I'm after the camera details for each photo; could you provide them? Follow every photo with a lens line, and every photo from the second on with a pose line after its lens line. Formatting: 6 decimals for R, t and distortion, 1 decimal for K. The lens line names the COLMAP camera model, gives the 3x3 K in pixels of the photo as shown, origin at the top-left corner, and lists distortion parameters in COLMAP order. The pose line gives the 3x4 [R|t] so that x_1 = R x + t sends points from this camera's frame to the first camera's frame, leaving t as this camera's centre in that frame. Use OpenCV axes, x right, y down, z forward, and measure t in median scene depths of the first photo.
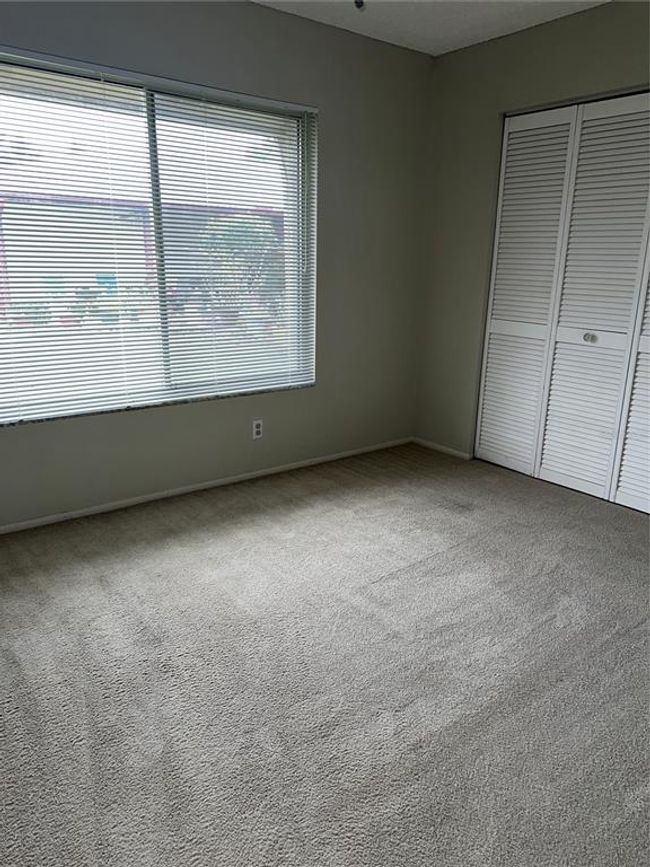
lens RADIAL K [[615.2, 0, 323.9], [0, 615.2, 433.5], [0, 0, 1]] dist [0.013440, -0.042025]
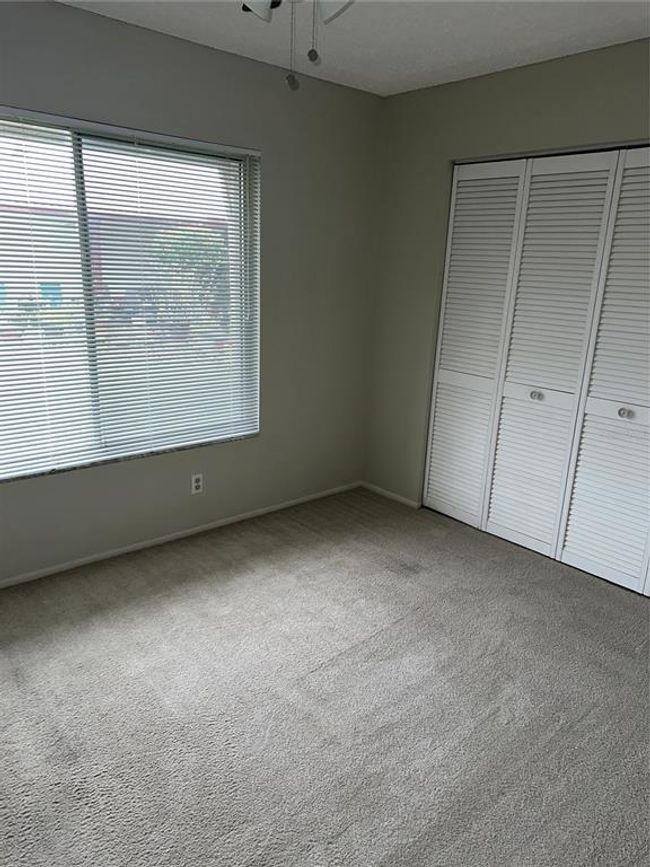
lens RADIAL K [[615.2, 0, 323.8], [0, 615.2, 437.3], [0, 0, 1]] dist [0.013440, -0.042025]
pose [[0.997582, 0.003379, 0.069417, 0.024758], [-0.003601, 0.999989, 0.003070, -0.094231], [-0.069406, -0.003312, 0.997583, 0.043208]]
